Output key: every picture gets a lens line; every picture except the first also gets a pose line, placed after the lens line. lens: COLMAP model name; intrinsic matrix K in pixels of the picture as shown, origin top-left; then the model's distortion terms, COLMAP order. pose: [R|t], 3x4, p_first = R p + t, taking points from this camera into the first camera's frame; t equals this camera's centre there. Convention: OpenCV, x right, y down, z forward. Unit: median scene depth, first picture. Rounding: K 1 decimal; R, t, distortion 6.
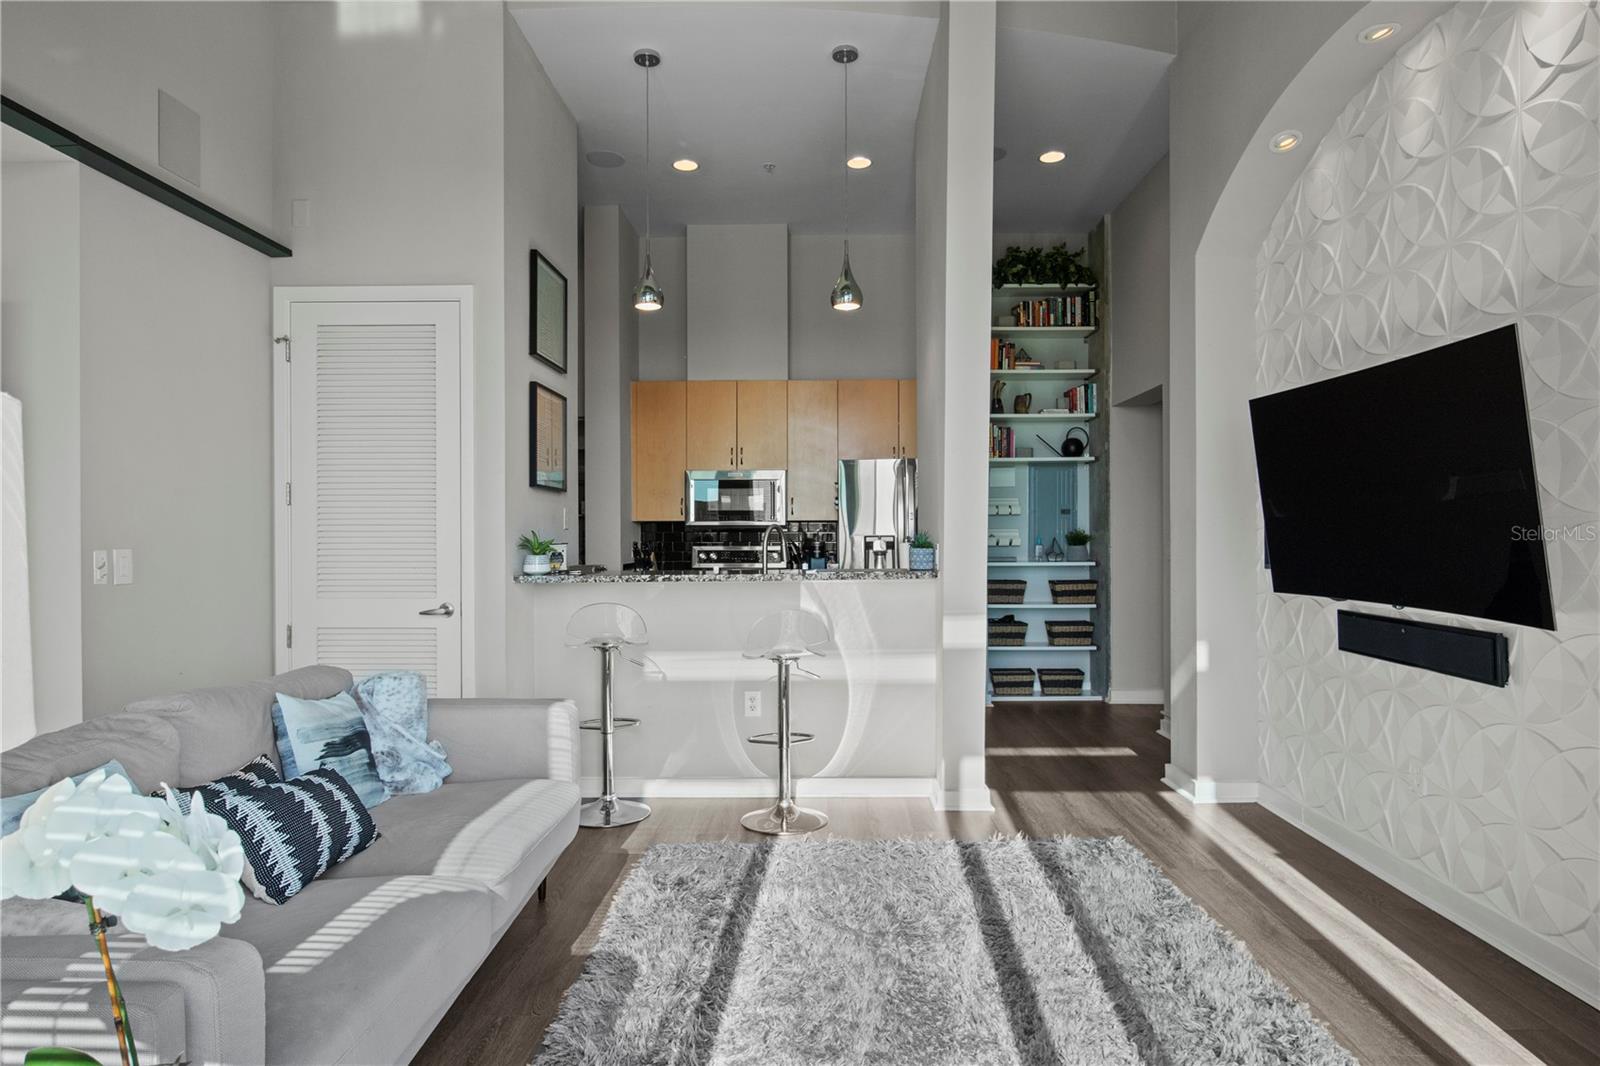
lens RADIAL K [[889.5, 0, 806.8], [0, 889.5, 536.6], [0, 0, 1]] dist [-0.009095, -0.000552]
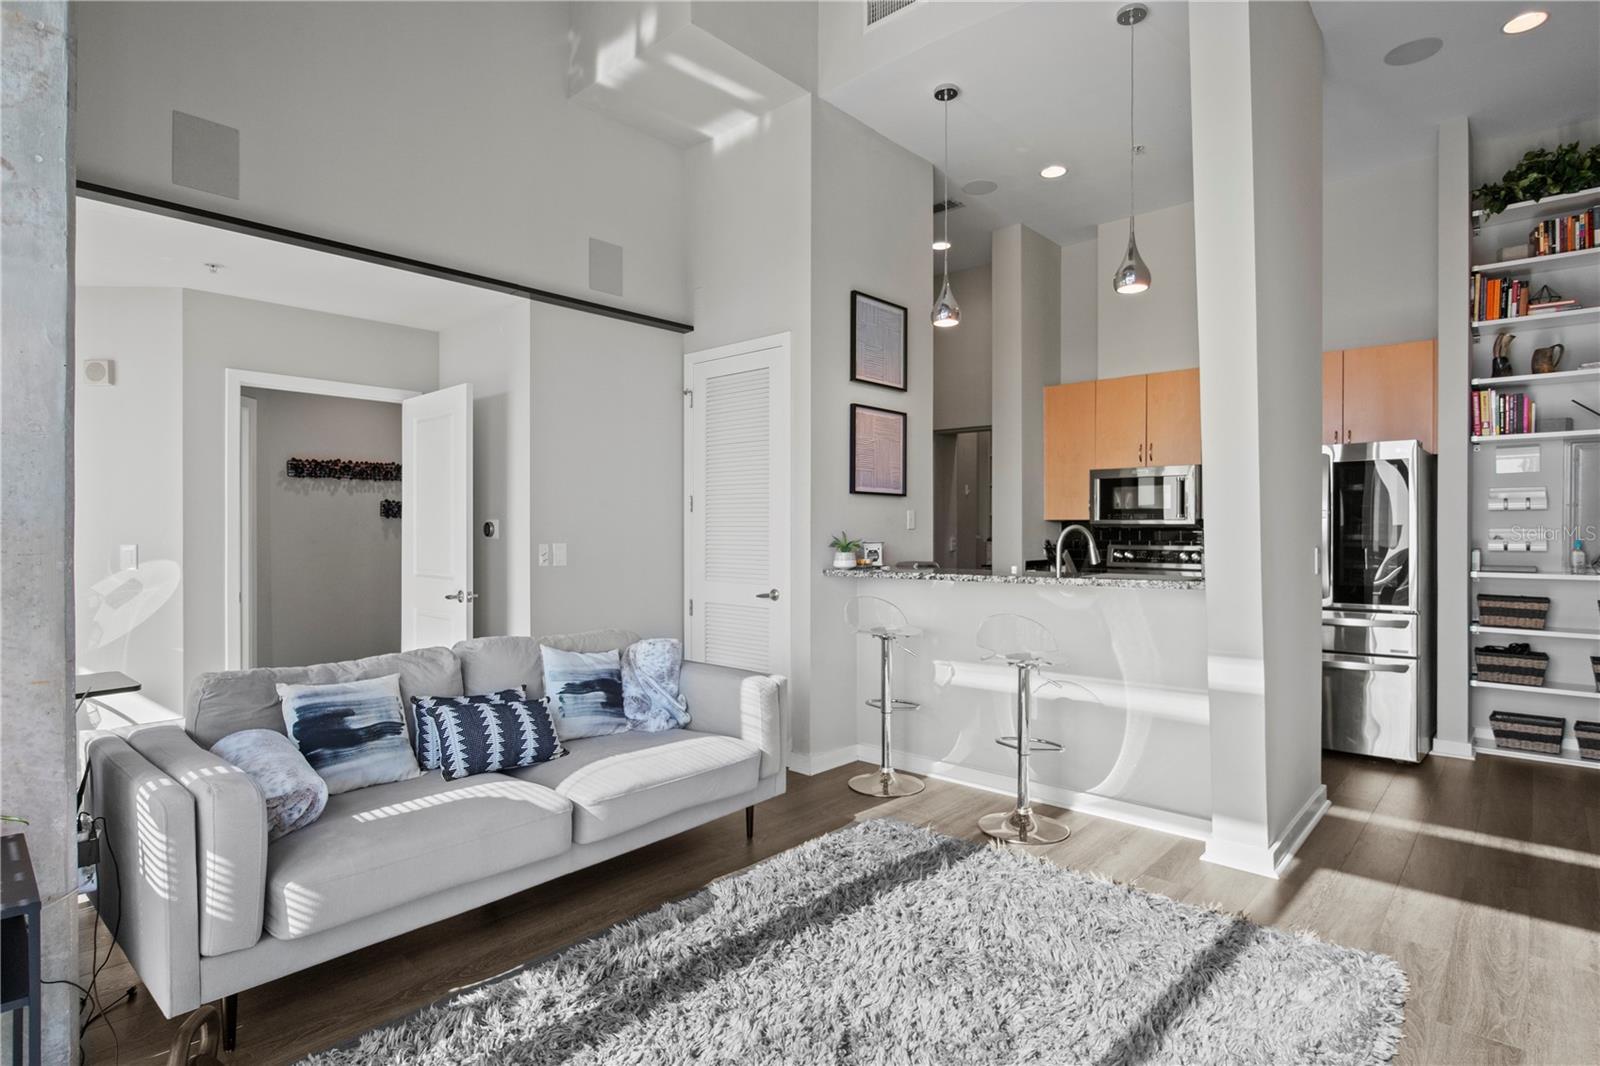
lens RADIAL K [[805.9, 0, 797.9], [0, 805.9, 527.3], [0, 0, 1]] dist [-0.010268, -0.000431]
pose [[0.760019, 0.002069, -0.649898, 0.325175], [-0.004488, 0.999988, -0.002065, -0.008885], [0.649885, 0.004486, 0.760019, 0.146392]]
